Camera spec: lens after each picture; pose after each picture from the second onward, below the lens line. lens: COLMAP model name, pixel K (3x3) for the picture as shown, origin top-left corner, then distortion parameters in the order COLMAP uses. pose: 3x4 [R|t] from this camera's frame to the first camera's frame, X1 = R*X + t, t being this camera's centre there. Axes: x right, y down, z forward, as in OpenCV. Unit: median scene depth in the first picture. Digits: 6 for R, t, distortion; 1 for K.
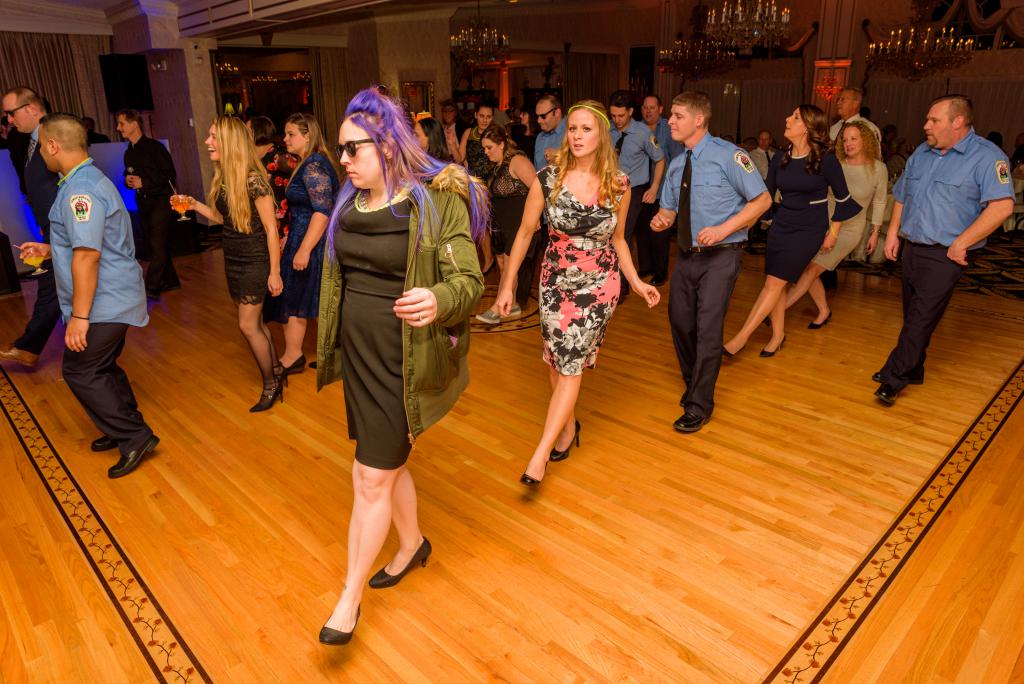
lens RADIAL K [[693.8, 0, 512.0], [0, 693.8, 342.0], [0, 0, 1]] dist [-0.128943, 0.086306]
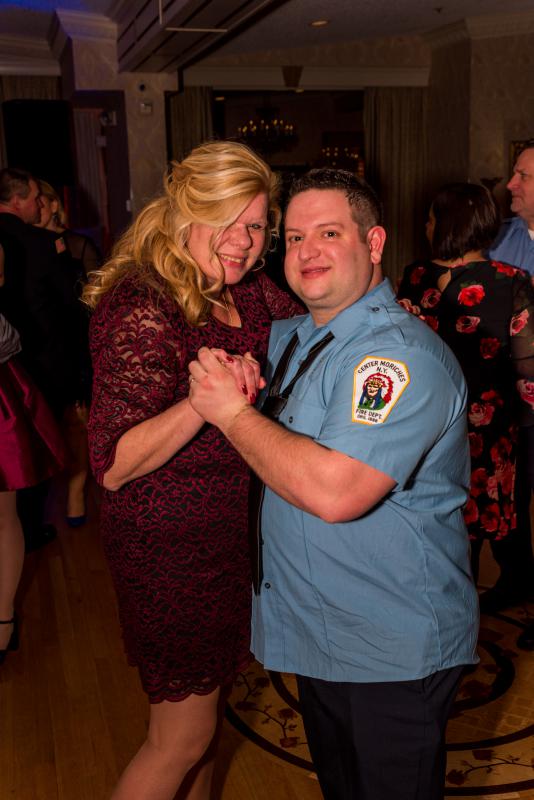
lens RADIAL K [[942.0, 0, 267.0], [0, 942.0, 400.0], [0, 0, 1]] dist [0.051438, 0.011662]
pose [[0.875384, 0.098342, -0.473319, 0.080103], [-0.150261, 0.985944, -0.073050, -0.100001], [0.459482, 0.135068, 0.877857, 0.298430]]
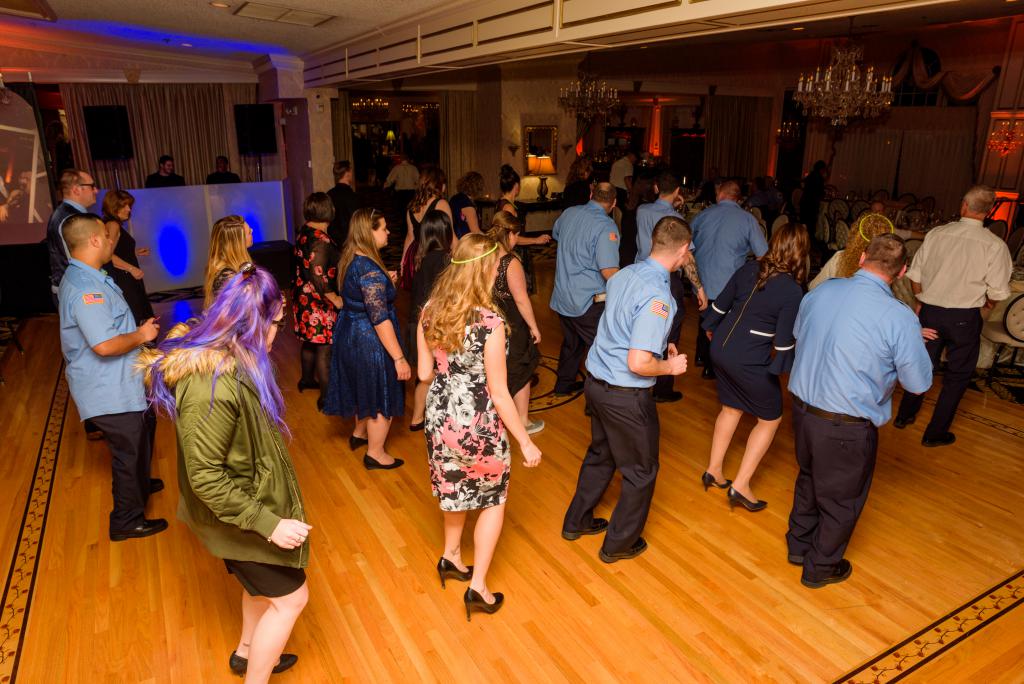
lens RADIAL K [[693.8, 0, 512.0], [0, 693.8, 342.0], [0, 0, 1]] dist [-0.128943, 0.086306]
pose [[0.963918, 0.099661, -0.246839, 0.139568], [-0.106161, 0.994262, -0.013131, -0.061354], [0.244114, 0.038862, 0.968968, 0.021201]]
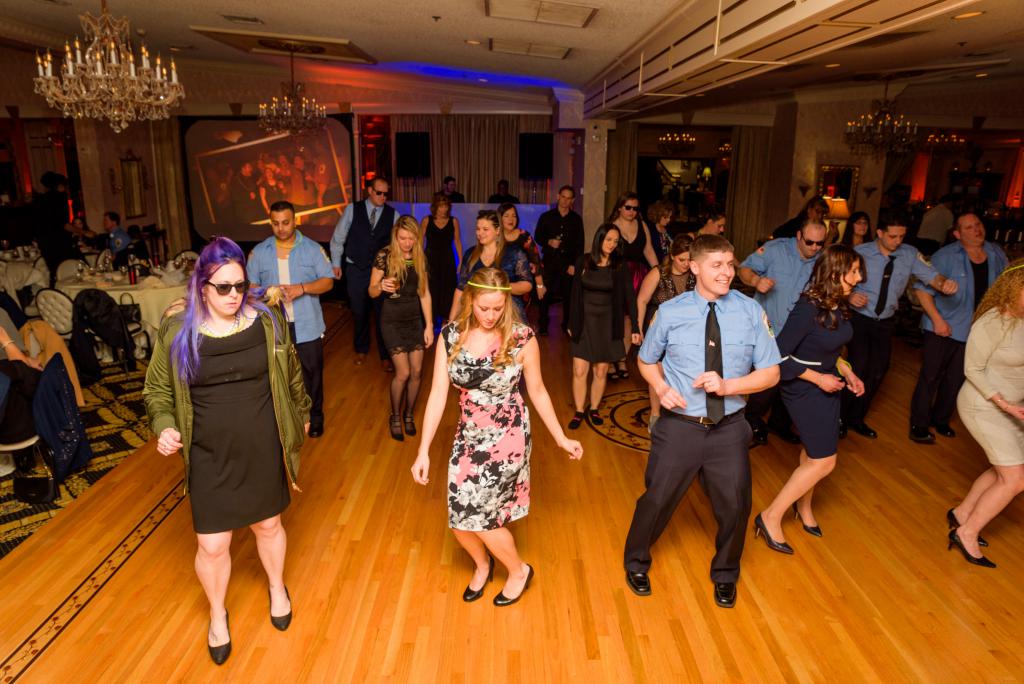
lens RADIAL K [[693.8, 0, 512.0], [0, 693.8, 342.0], [0, 0, 1]] dist [-0.128943, 0.086306]
pose [[0.721879, 0.205535, -0.660792, 0.258700], [-0.255428, 0.966587, 0.021609, -0.076926], [0.643154, 0.153185, 0.750258, 0.090353]]
